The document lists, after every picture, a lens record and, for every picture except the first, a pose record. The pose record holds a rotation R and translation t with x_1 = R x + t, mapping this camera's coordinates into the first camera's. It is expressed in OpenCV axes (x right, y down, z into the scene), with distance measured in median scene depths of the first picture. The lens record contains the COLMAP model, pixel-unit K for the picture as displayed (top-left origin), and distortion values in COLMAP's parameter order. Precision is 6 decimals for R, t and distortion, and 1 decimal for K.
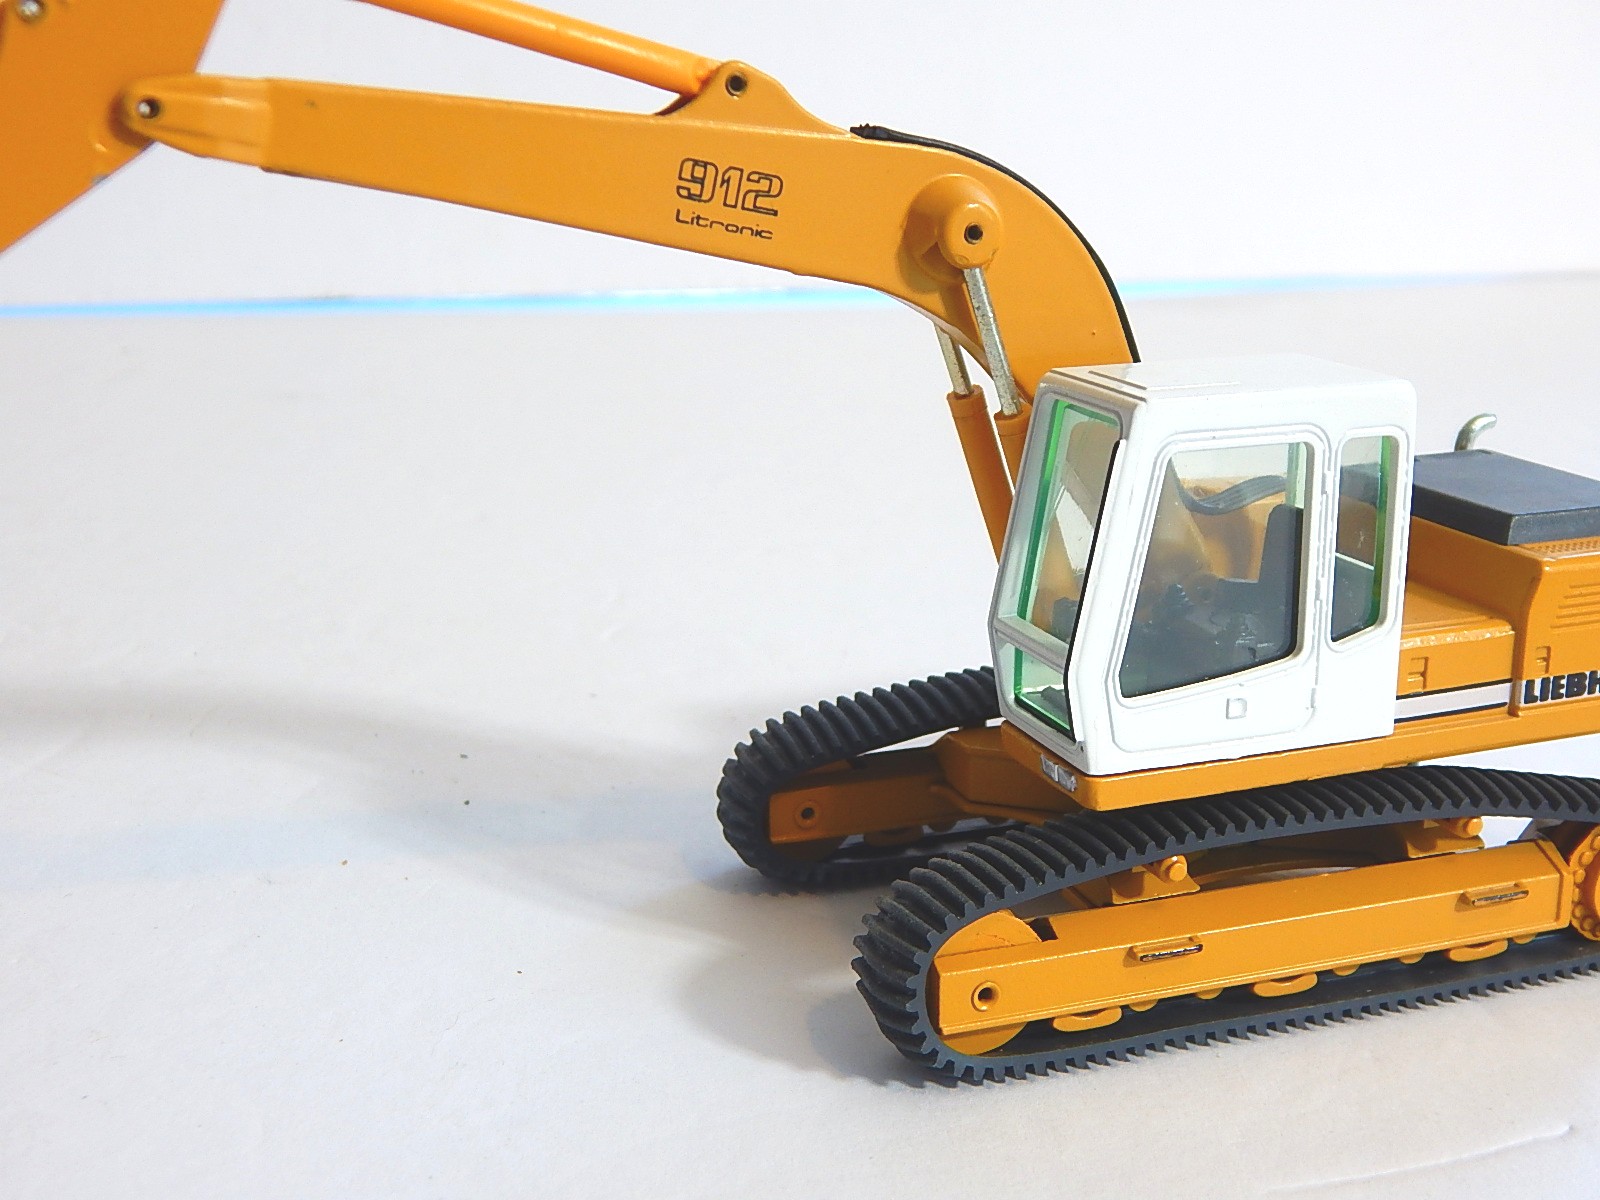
lens RADIAL K [[1985.2, 0, 800.0], [0, 1985.2, 600.0], [0, 0, 1]] dist [0.002161, -0.082937]
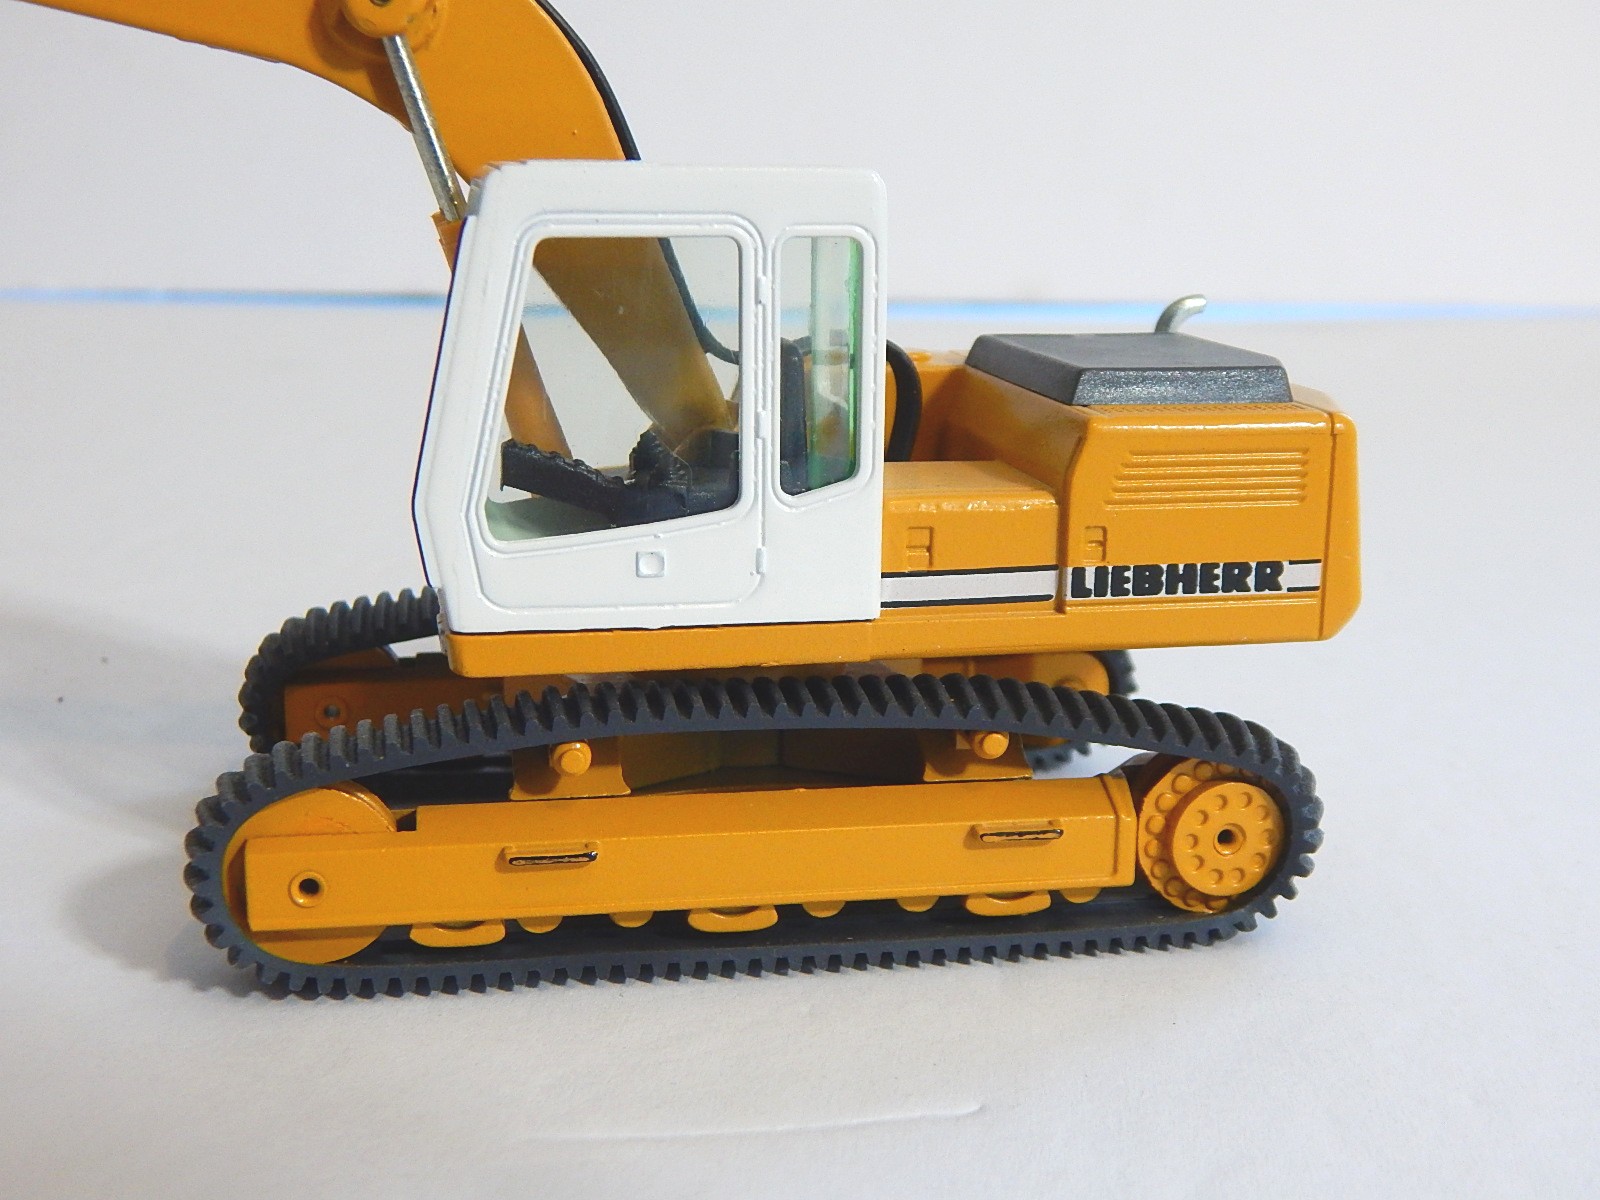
lens RADIAL K [[1985.2, 0, 800.0], [0, 1985.2, 600.0], [0, 0, 1]] dist [0.002161, -0.082937]
pose [[0.986232, 0.050799, -0.157369, 0.390779], [-0.057497, 0.997610, -0.038306, 0.092381], [0.155047, 0.046827, 0.986797, 0.191606]]
